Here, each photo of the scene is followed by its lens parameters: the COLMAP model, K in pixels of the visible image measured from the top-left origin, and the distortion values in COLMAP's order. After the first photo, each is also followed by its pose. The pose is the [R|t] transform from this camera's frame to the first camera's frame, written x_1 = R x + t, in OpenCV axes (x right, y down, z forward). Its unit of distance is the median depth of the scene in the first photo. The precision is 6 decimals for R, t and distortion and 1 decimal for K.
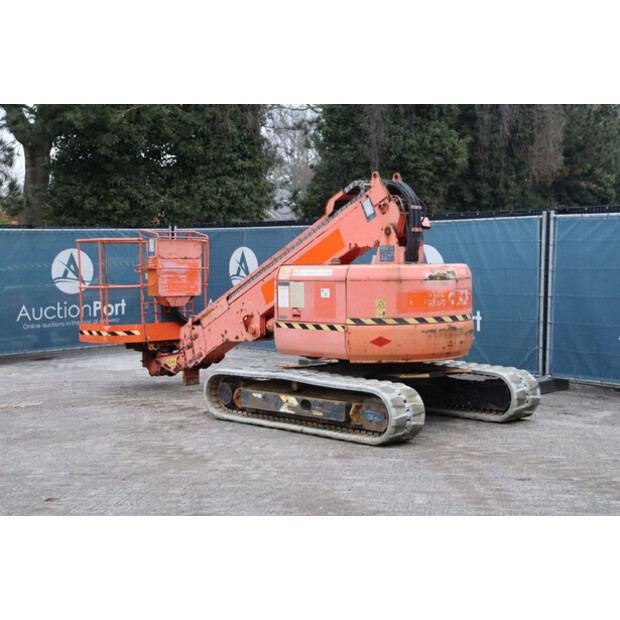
lens RADIAL K [[1021.1, 0, 314.4], [0, 1021.1, 311.3], [0, 0, 1]] dist [0.191273, 0.000000]
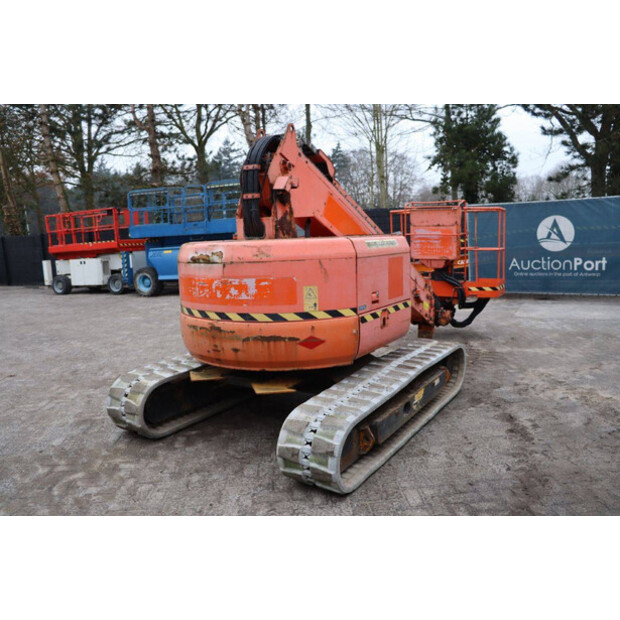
lens RADIAL K [[508.4, 0, 308.8], [0, 508.4, 312.6], [0, 0, 1]] dist [-0.143663, 0.099037]
pose [[0.230954, 0.155179, -0.960510, 0.498359], [-0.018000, 0.987712, 0.155246, -0.053211], [0.972798, -0.018566, 0.230909, 0.967135]]
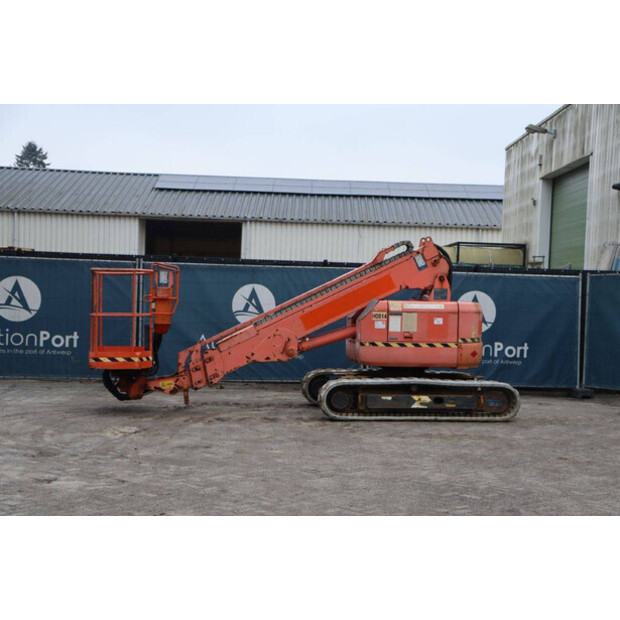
lens RADIAL K [[994.0, 0, 322.5], [0, 994.0, 308.4], [0, 0, 1]] dist [0.147937, 0.000000]
pose [[0.579657, 0.016443, 0.814695, -1.190791], [0.014206, 0.999441, -0.030279, 0.004079], [-0.814737, 0.029125, 0.579099, 0.326111]]
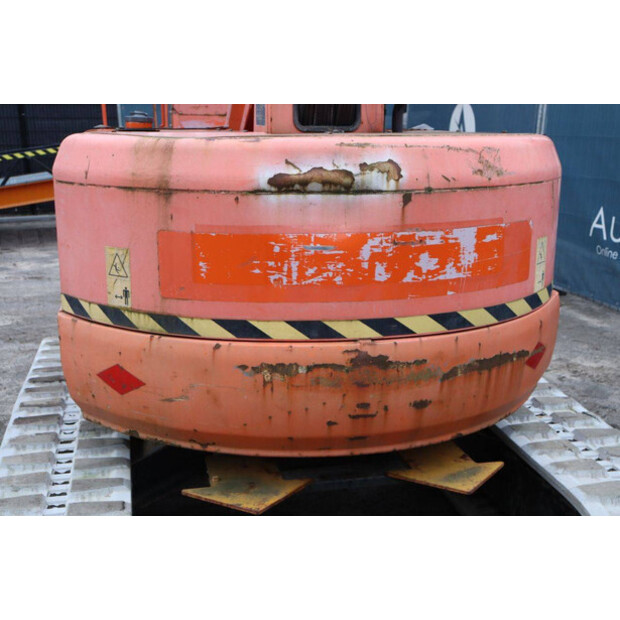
lens RADIAL K [[801.9, 0, 313.2], [0, 801.9, 311.6], [0, 0, 1]] dist [0.054330, 0.000000]
pose [[0.856067, 0.132522, -0.499587, 0.230197], [-0.040180, 0.980710, 0.191295, -0.040149], [0.515300, -0.143688, 0.844878, 0.788349]]
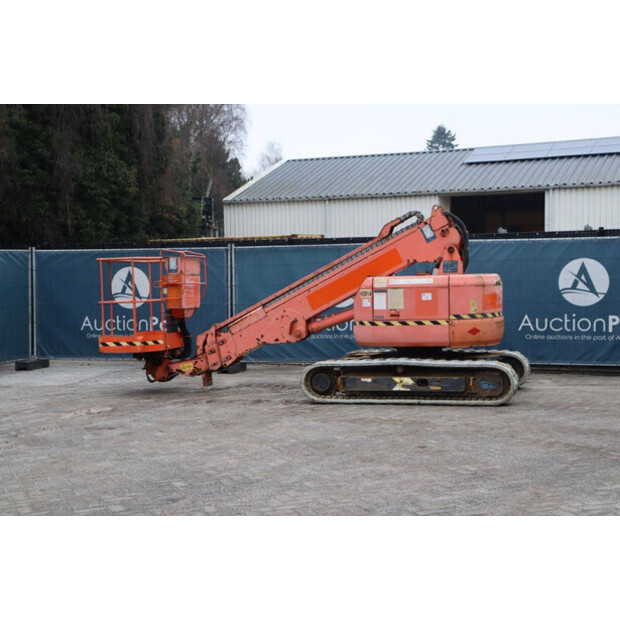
lens RADIAL K [[1012.1, 0, 322.4], [0, 1012.1, 312.8], [0, 0, 1]] dist [0.190569, 0.000000]
pose [[0.863587, -0.027364, 0.503456, -0.747585], [0.040177, 0.999086, -0.014614, 0.016162], [-0.502596, 0.032847, 0.863897, -0.051880]]
